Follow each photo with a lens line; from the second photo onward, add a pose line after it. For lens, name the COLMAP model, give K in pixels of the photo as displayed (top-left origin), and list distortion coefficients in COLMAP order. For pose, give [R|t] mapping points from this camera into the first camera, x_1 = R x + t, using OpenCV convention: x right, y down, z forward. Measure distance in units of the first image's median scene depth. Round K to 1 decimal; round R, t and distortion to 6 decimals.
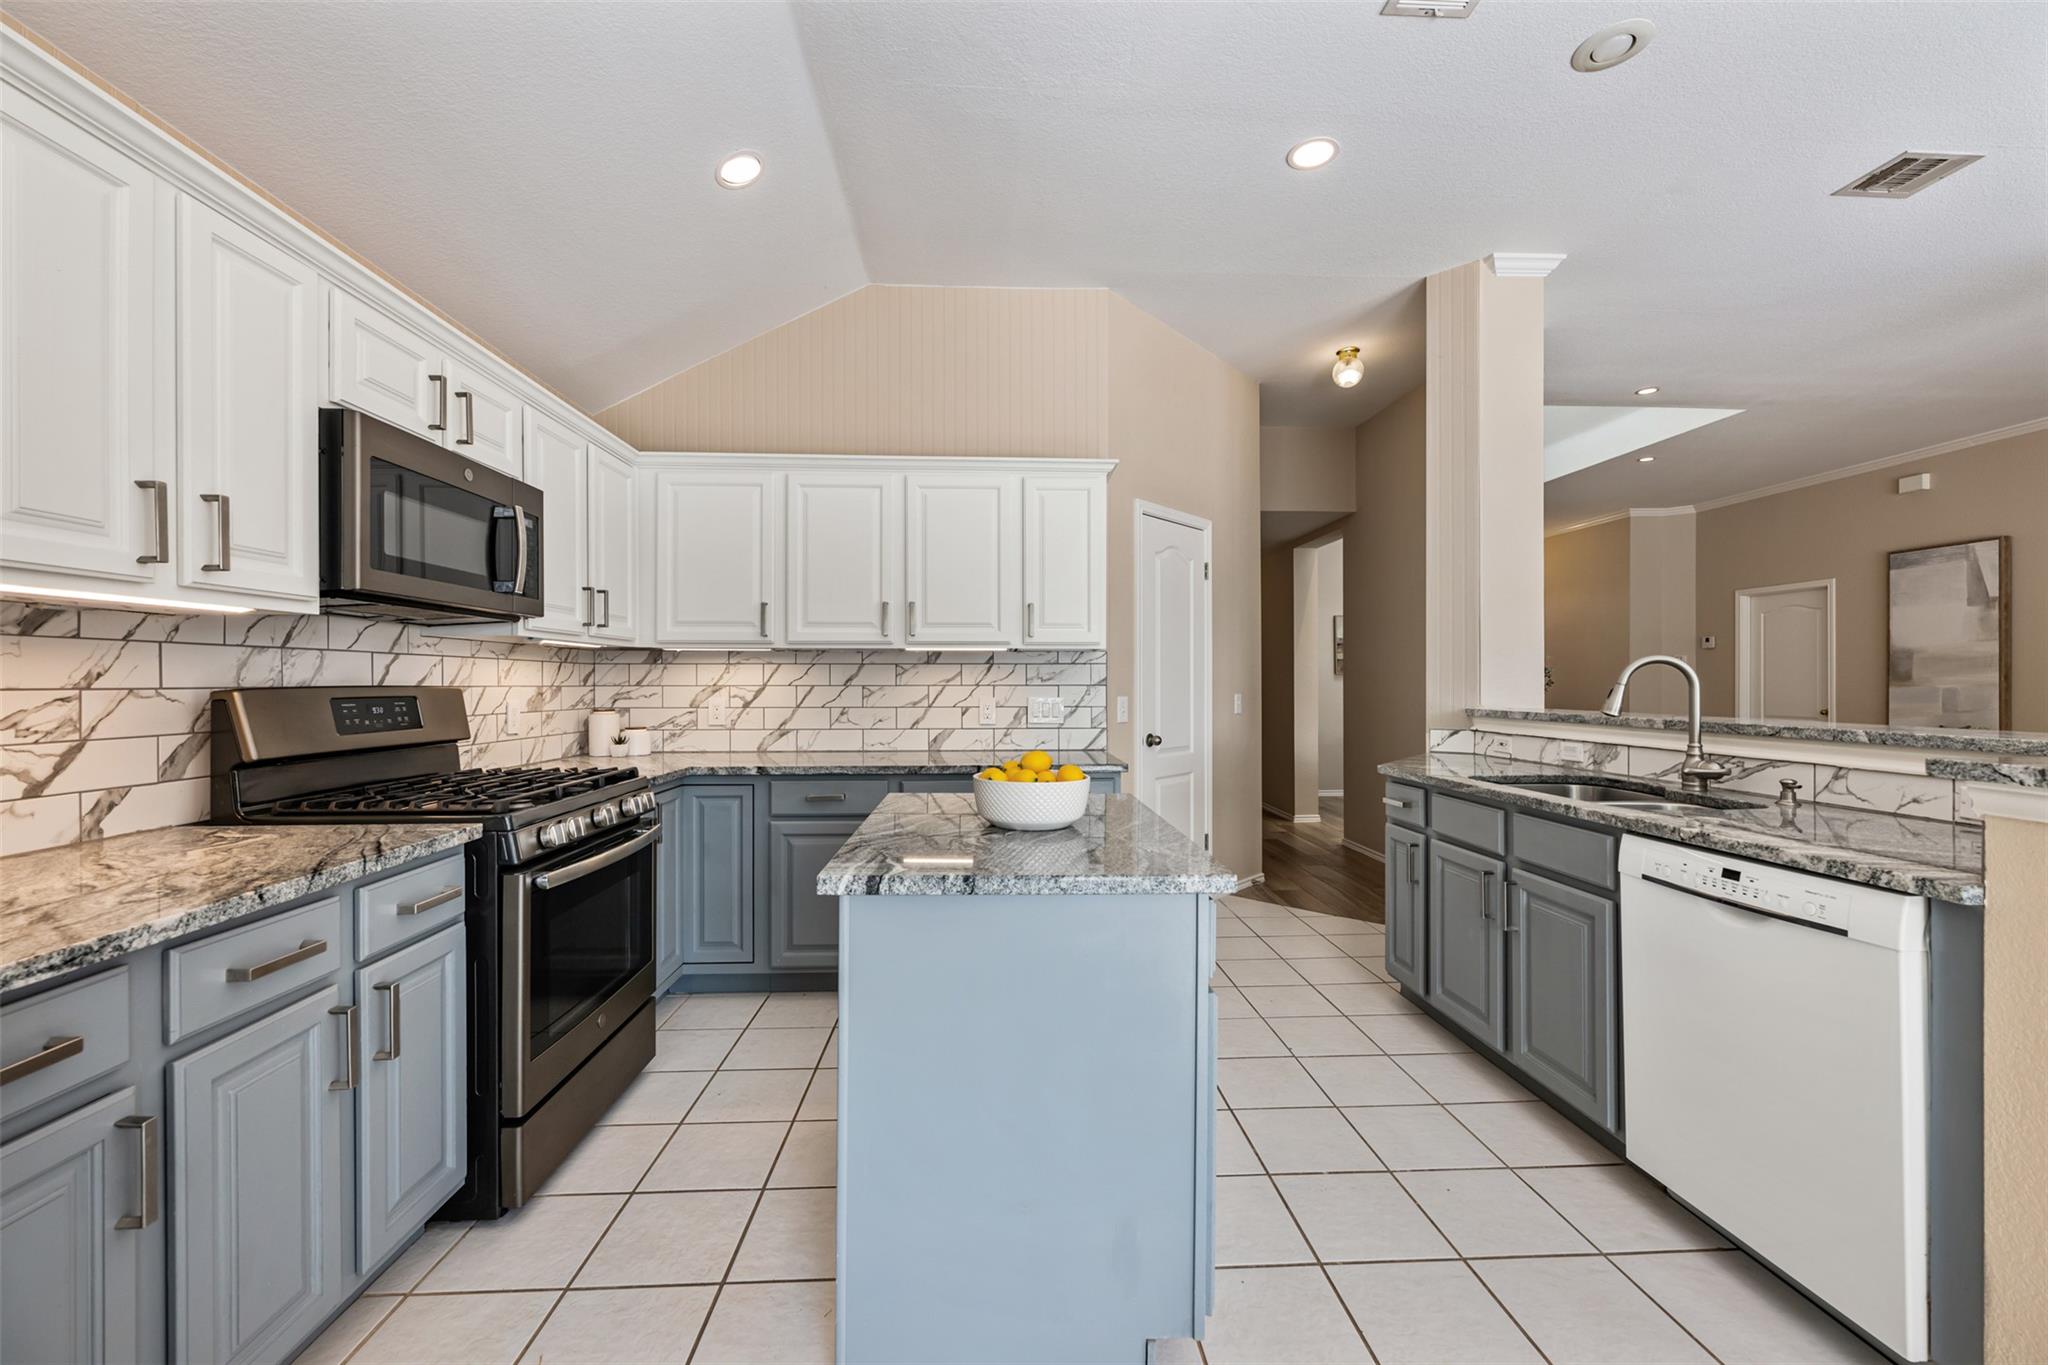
lens RADIAL K [[812.8, 0, 1020.5], [0, 812.8, 679.8], [0, 0, 1]] dist [-0.003929, 0.001361]
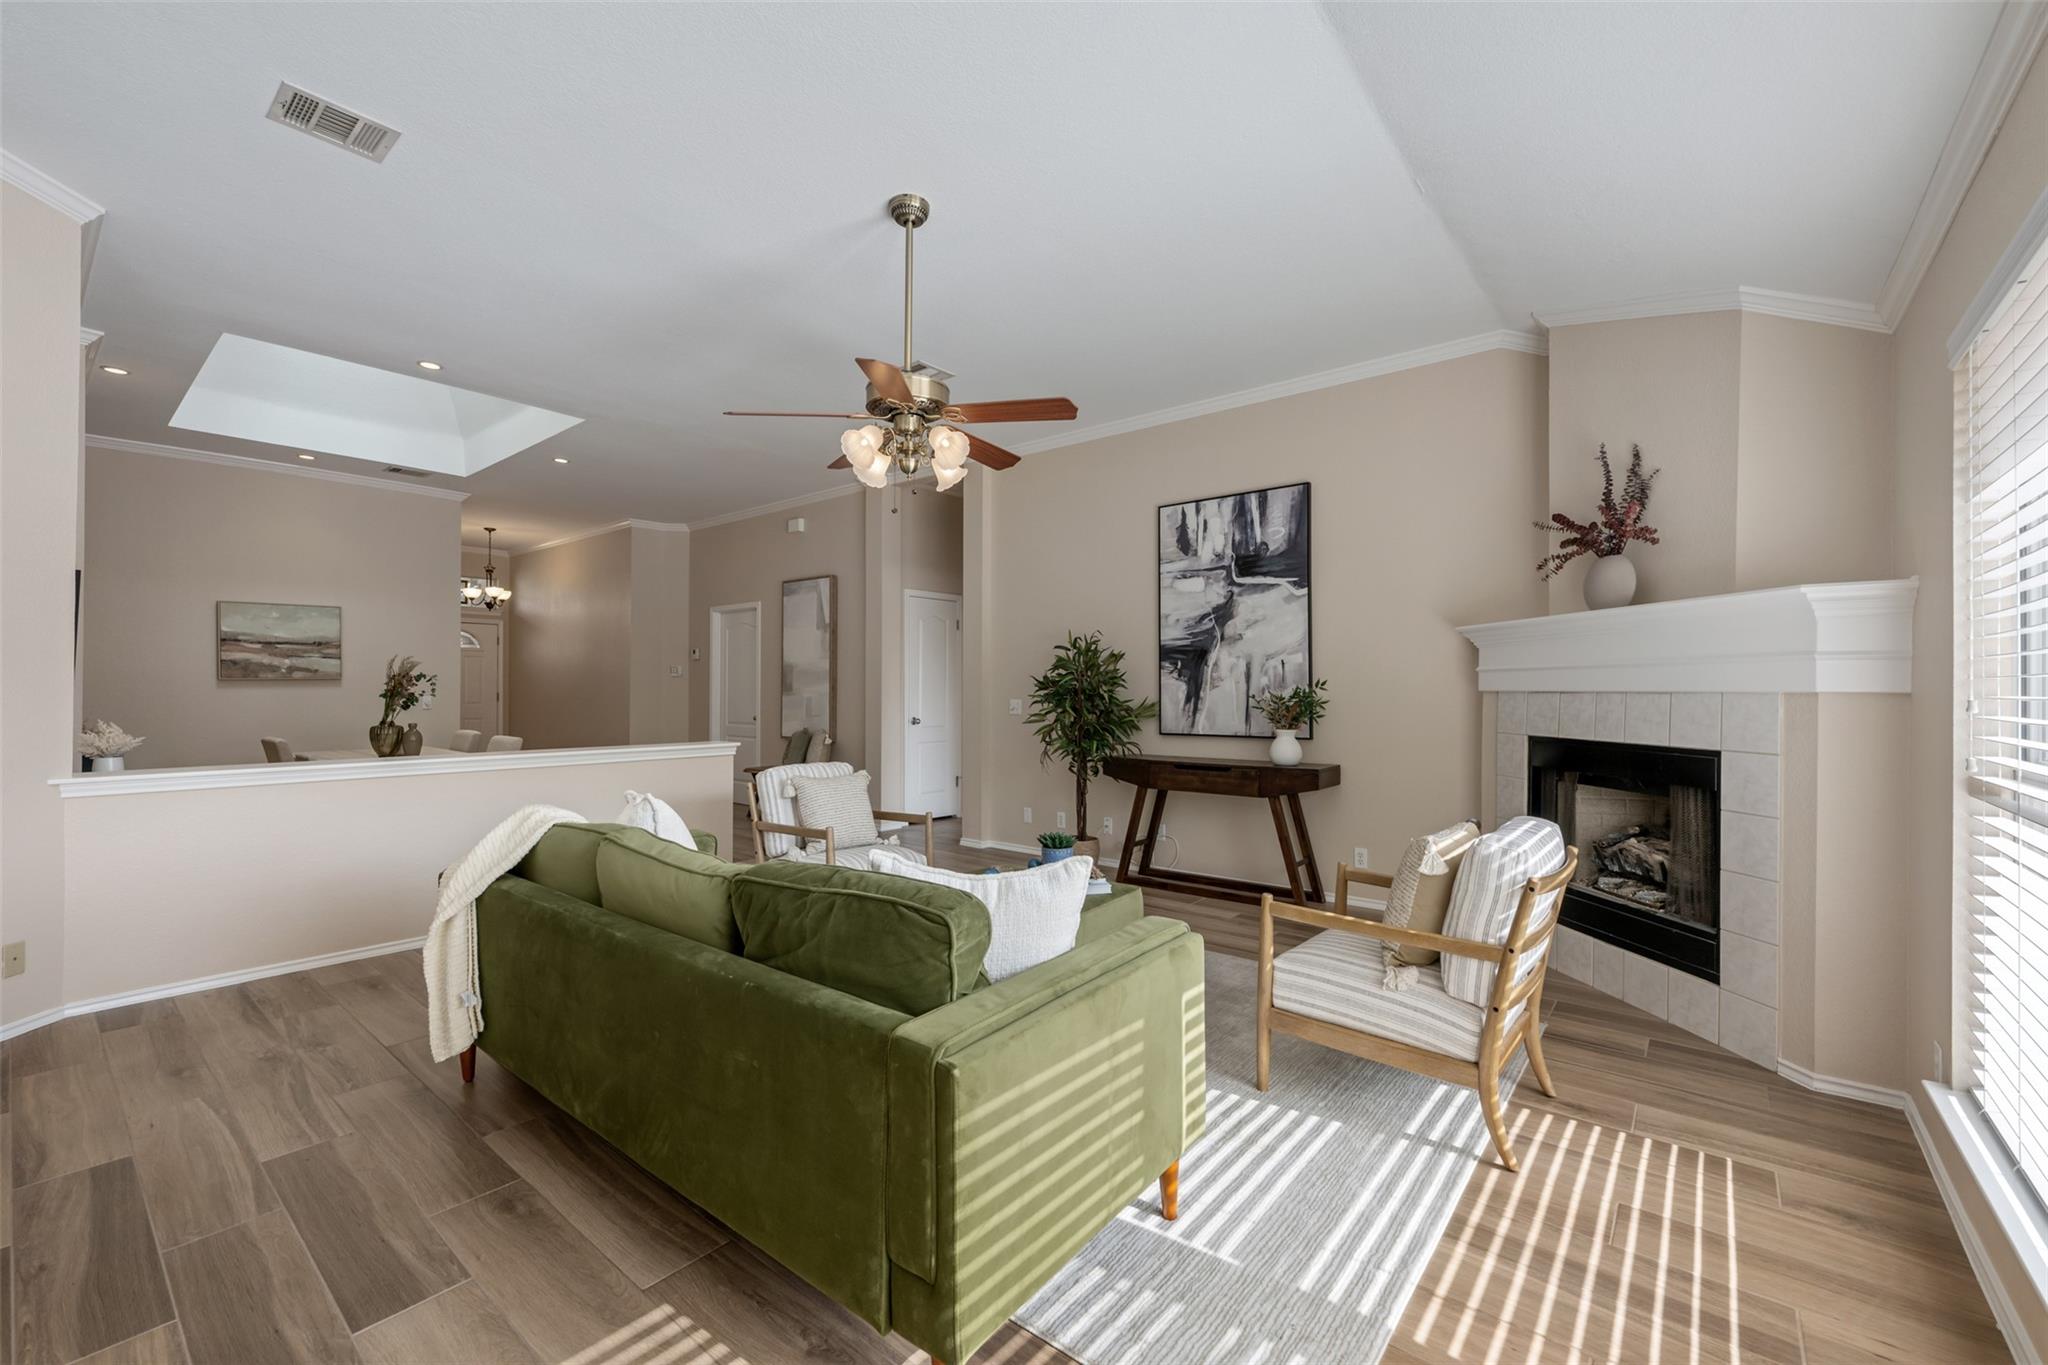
lens RADIAL K [[836.6, 0, 1020.6], [0, 836.6, 690.8], [0, 0, 1]] dist [-0.003028, -0.000025]
pose [[0.674652, 0.001810, 0.738134, 0.784579], [-0.004617, 0.999988, 0.001768, -0.003977], [-0.738121, -0.004601, 0.674652, -0.151294]]
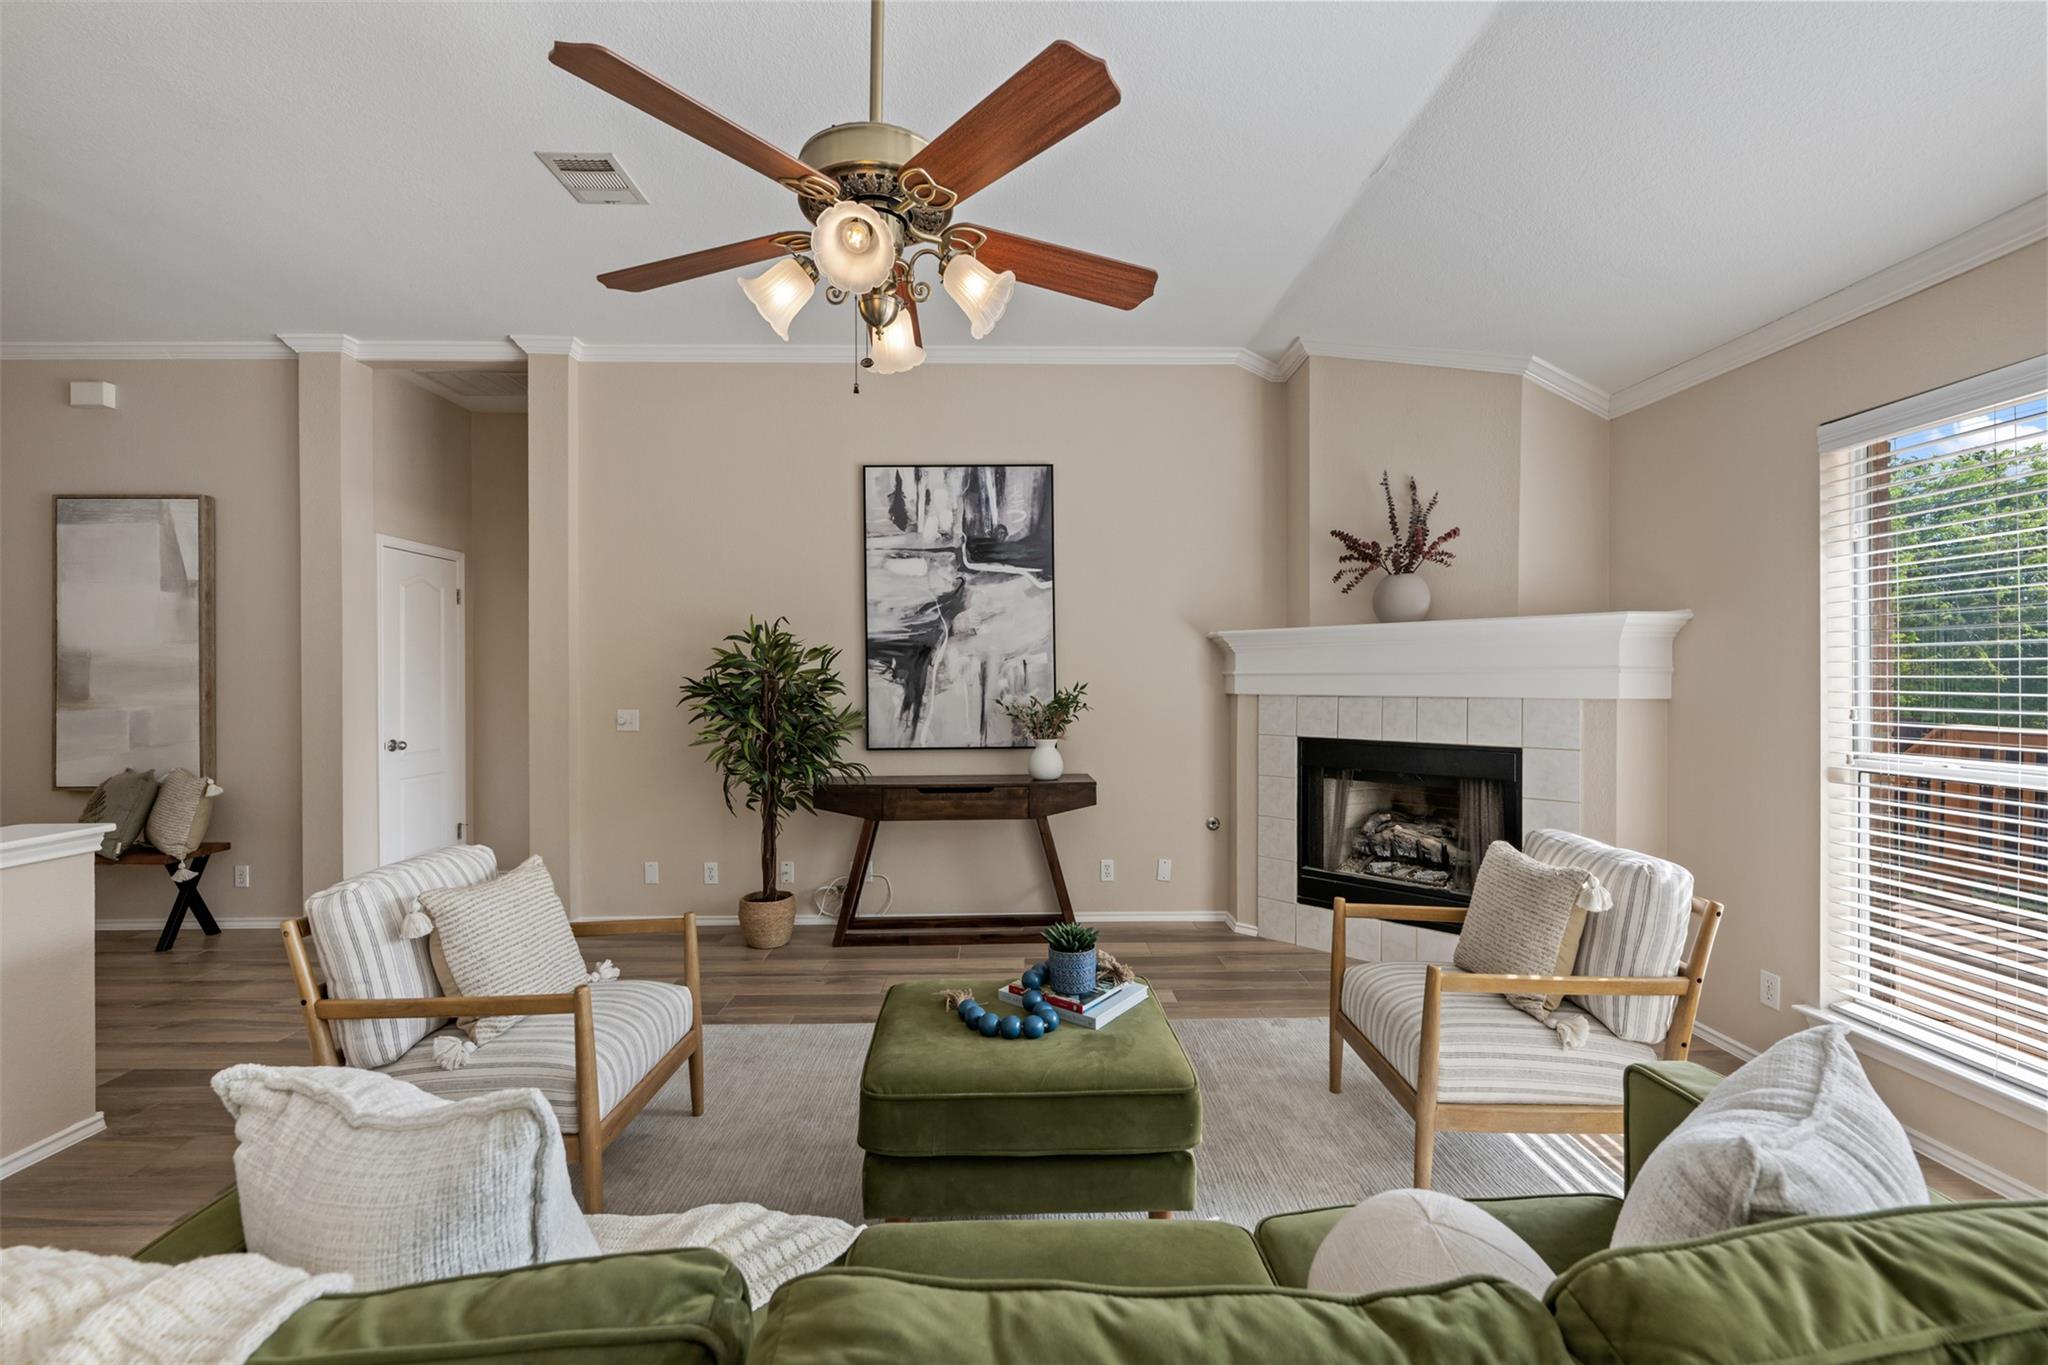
lens RADIAL K [[836.6, 0, 1019.9], [0, 836.6, 678.7], [0, 0, 1]] dist [-0.003028, -0.000025]
pose [[0.031012, -0.002224, 0.999517, 0.871648], [0.001779, 0.999996, 0.002170, -0.030689], [-0.999517, 0.001711, 0.031016, 0.456087]]
